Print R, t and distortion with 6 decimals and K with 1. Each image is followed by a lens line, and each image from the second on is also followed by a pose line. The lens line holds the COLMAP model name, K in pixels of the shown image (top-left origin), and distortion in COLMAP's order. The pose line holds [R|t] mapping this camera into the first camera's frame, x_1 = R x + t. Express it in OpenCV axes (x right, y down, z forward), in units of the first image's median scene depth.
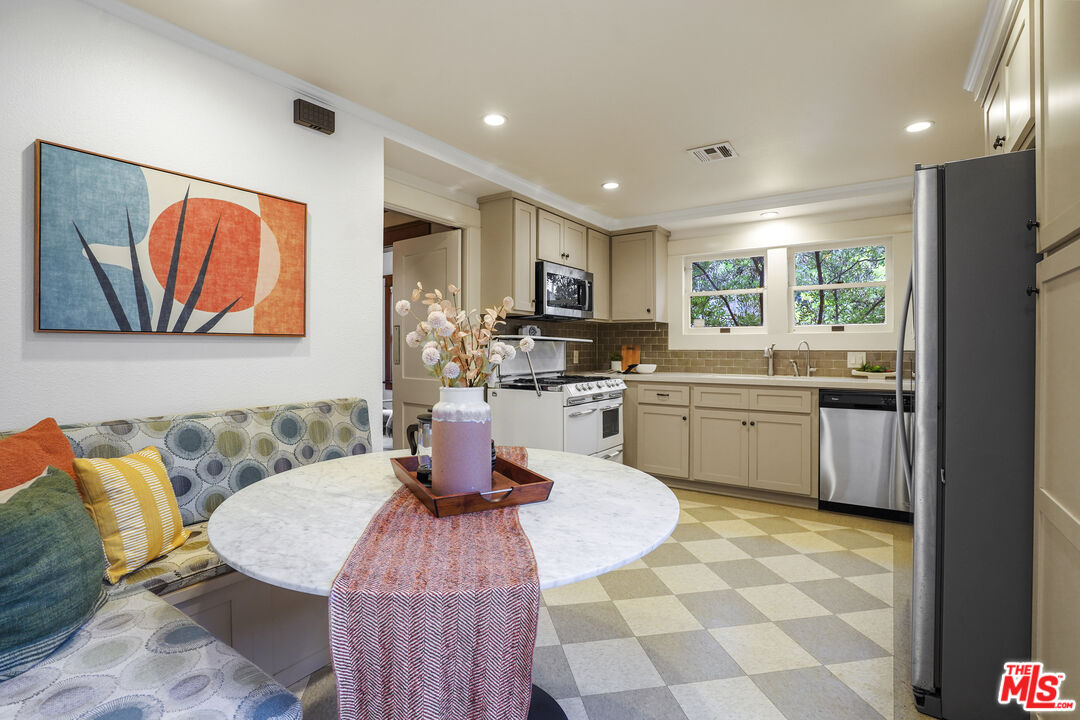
lens RADIAL K [[499.8, 0, 538.5], [0, 499.8, 352.4], [0, 0, 1]] dist [-0.016581, -0.000543]
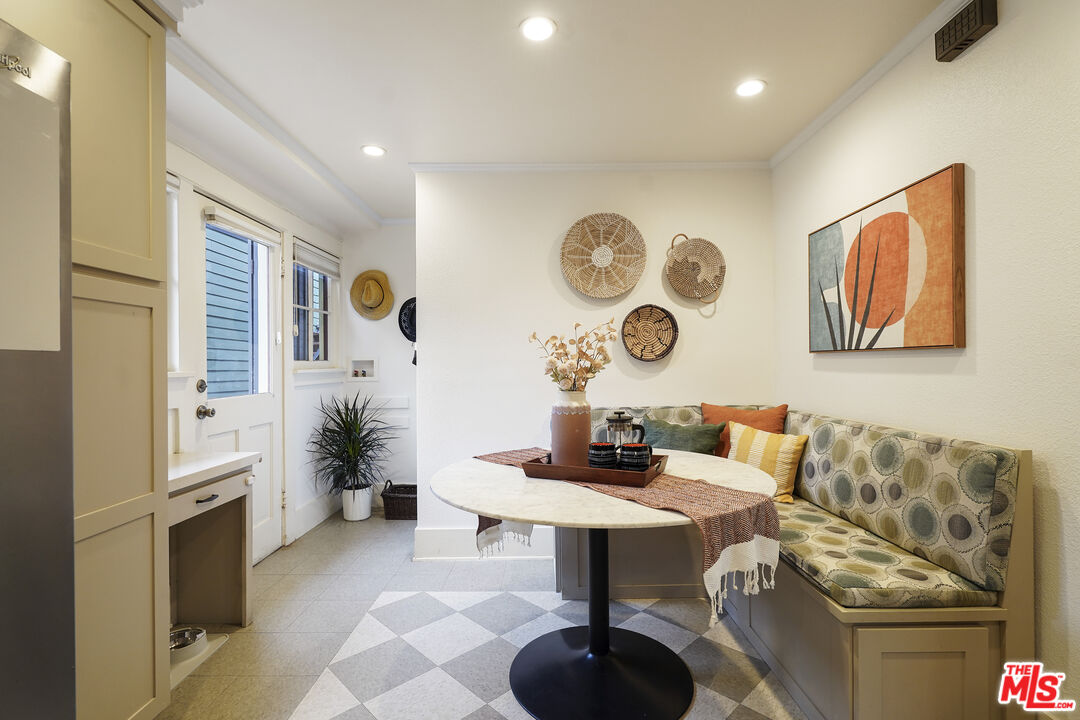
lens RADIAL K [[506.2, 0, 538.4], [0, 506.2, 364.8], [0, 0, 1]] dist [-0.064626, 0.018416]
pose [[-0.821344, 0.011399, -0.570319, 0.503212], [0.007692, 0.999931, 0.008909, -0.019499], [0.570381, 0.002931, -0.821375, 1.421917]]
